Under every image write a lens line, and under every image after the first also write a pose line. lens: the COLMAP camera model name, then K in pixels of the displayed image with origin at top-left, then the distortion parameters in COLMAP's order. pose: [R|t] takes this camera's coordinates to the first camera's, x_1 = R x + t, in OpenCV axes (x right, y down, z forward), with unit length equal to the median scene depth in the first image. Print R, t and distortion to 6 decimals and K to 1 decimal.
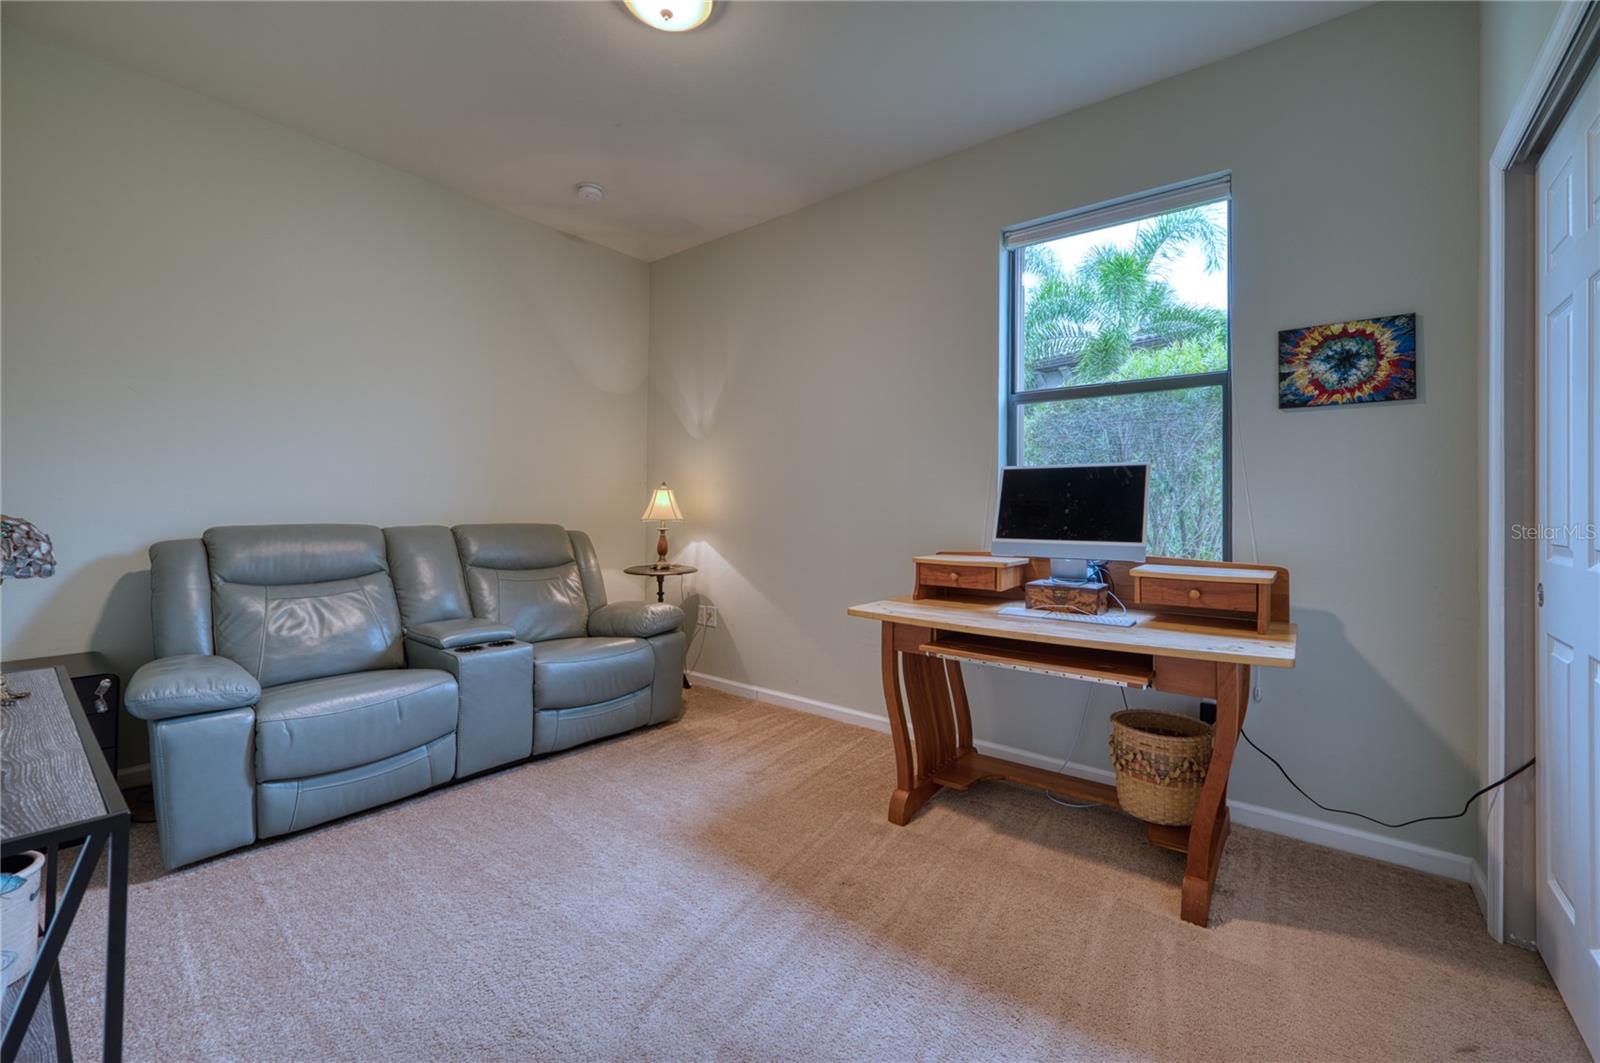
lens RADIAL K [[656.5, 0, 798.7], [0, 656.5, 508.9], [0, 0, 1]] dist [0.000268, 0.000067]
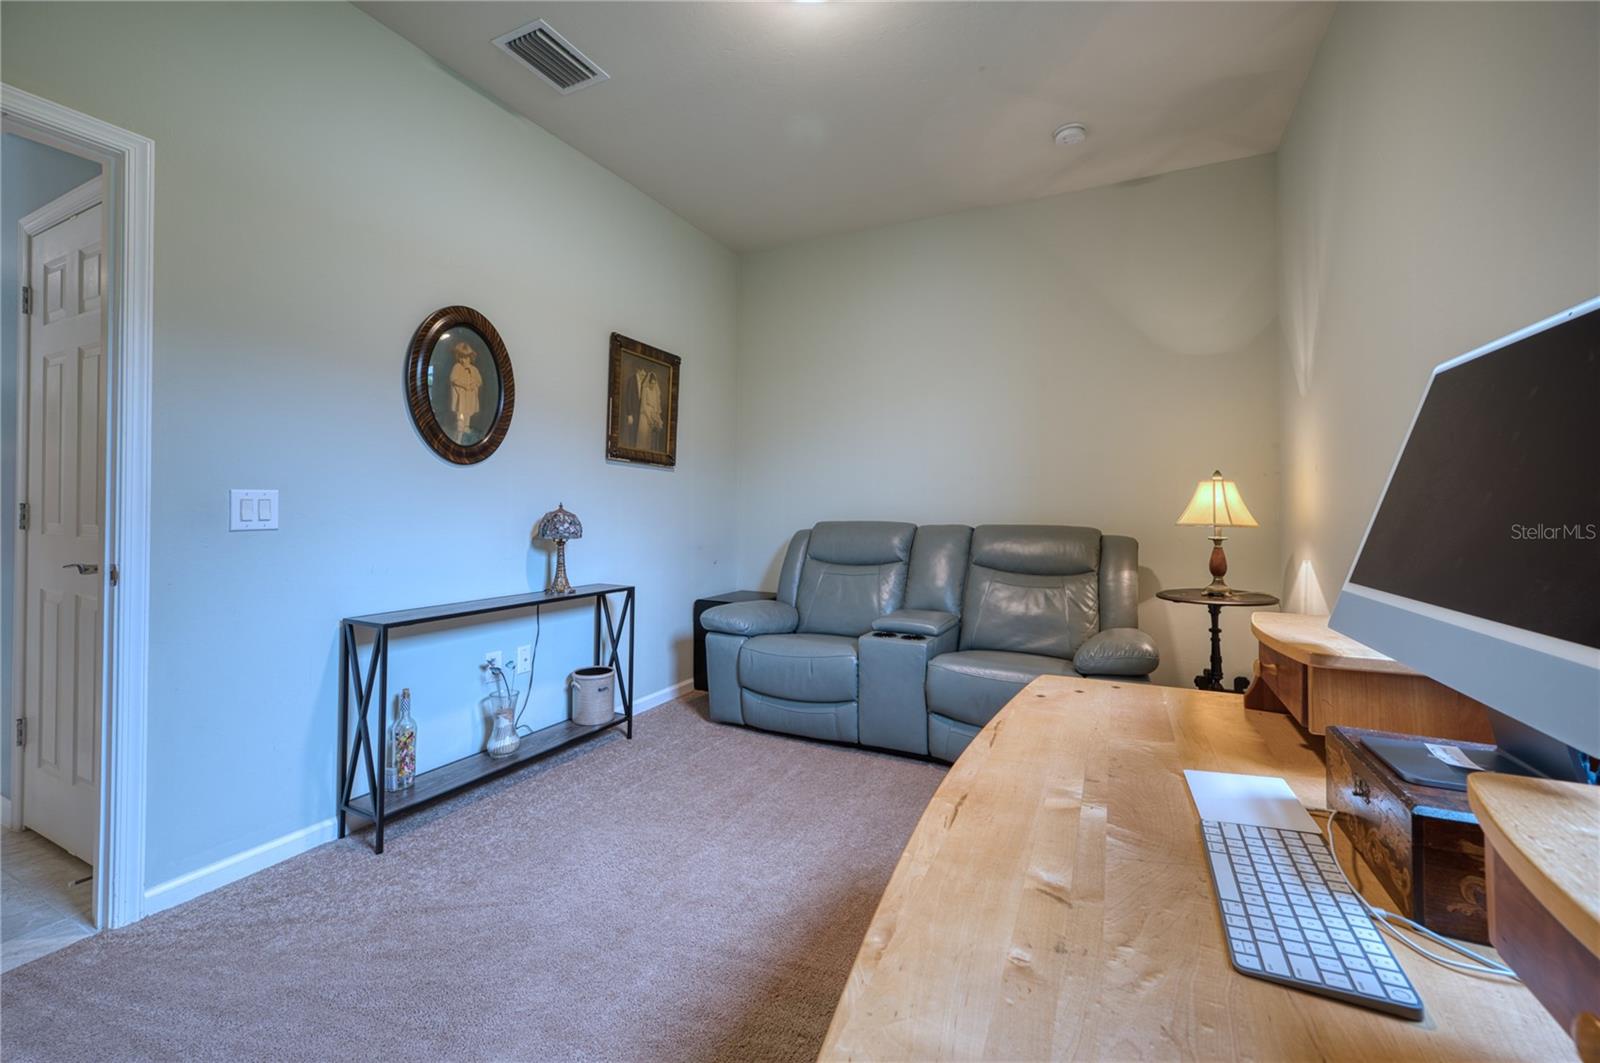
lens RADIAL K [[656.5, 0, 798.7], [0, 656.5, 508.9], [0, 0, 1]] dist [0.000268, 0.000067]
pose [[0.220332, -0.006544, -0.975403, 0.449444], [-0.001996, 0.999972, -0.007160, 0.006685], [0.975423, 0.003524, 0.220313, 0.497983]]
